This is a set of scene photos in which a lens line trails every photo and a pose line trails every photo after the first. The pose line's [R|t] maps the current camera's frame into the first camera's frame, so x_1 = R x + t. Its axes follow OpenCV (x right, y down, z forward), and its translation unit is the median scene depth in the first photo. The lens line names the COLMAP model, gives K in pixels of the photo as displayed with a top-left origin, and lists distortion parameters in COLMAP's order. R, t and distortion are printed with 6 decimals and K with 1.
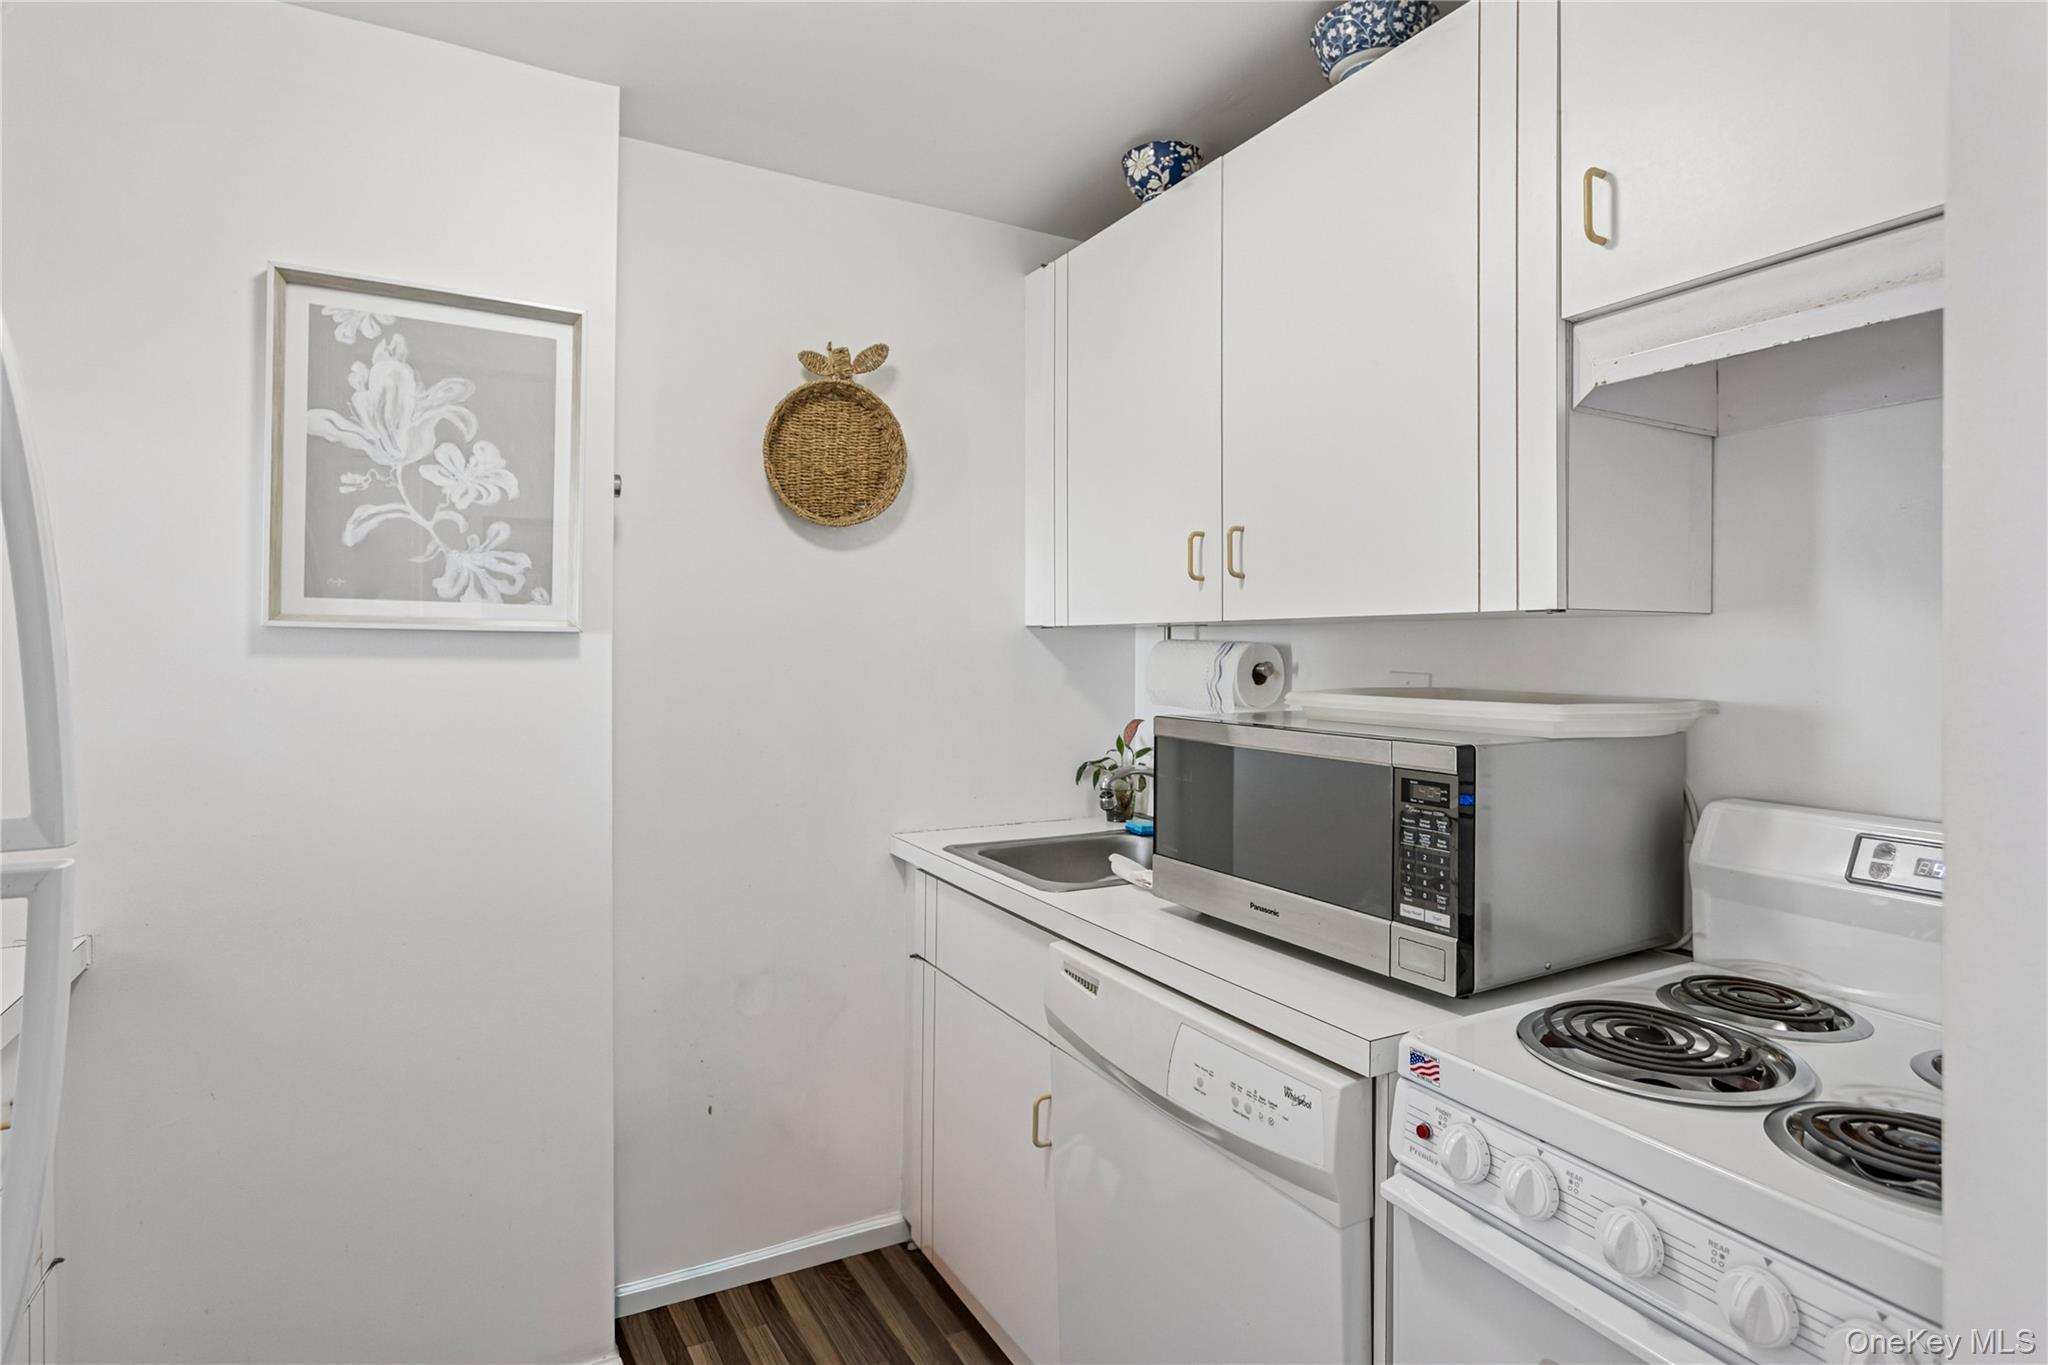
lens RADIAL K [[1037.2, 0, 1014.7], [0, 1037.2, 625.9], [0, 0, 1]] dist [-0.001355, 0.001895]
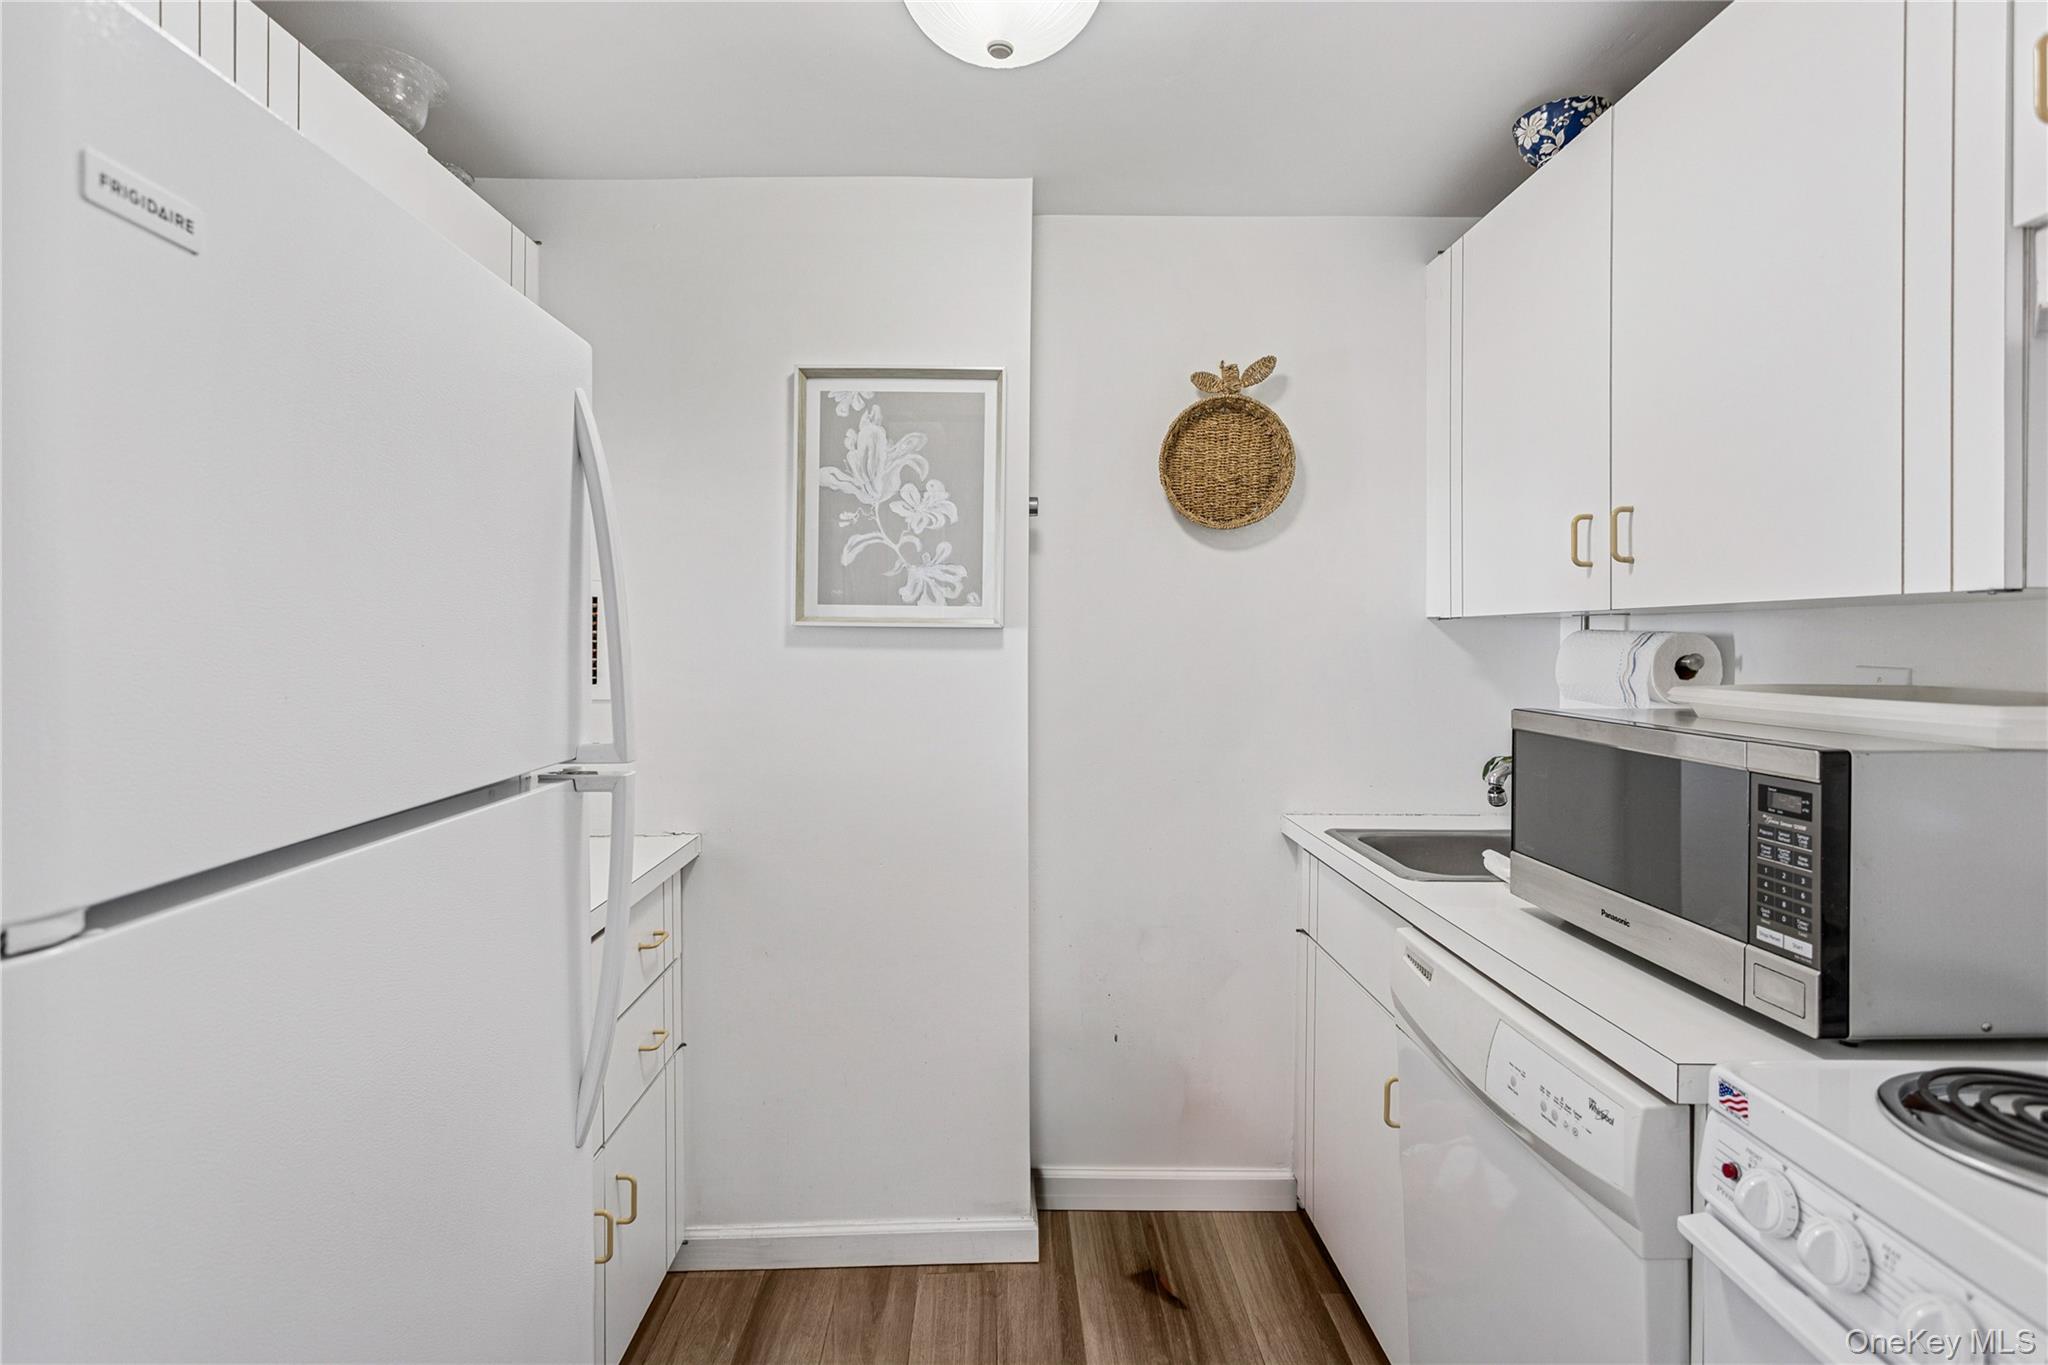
lens RADIAL K [[992.9, 0, 1015.3], [0, 992.9, 622.4], [0, 0, 1]] dist [0.001464, -0.000521]
pose [[0.879407, -0.011197, -0.475939, 0.163204], [0.012279, 0.999924, -0.000838, 0.000946], [0.475912, -0.005107, 0.879478, -0.035781]]
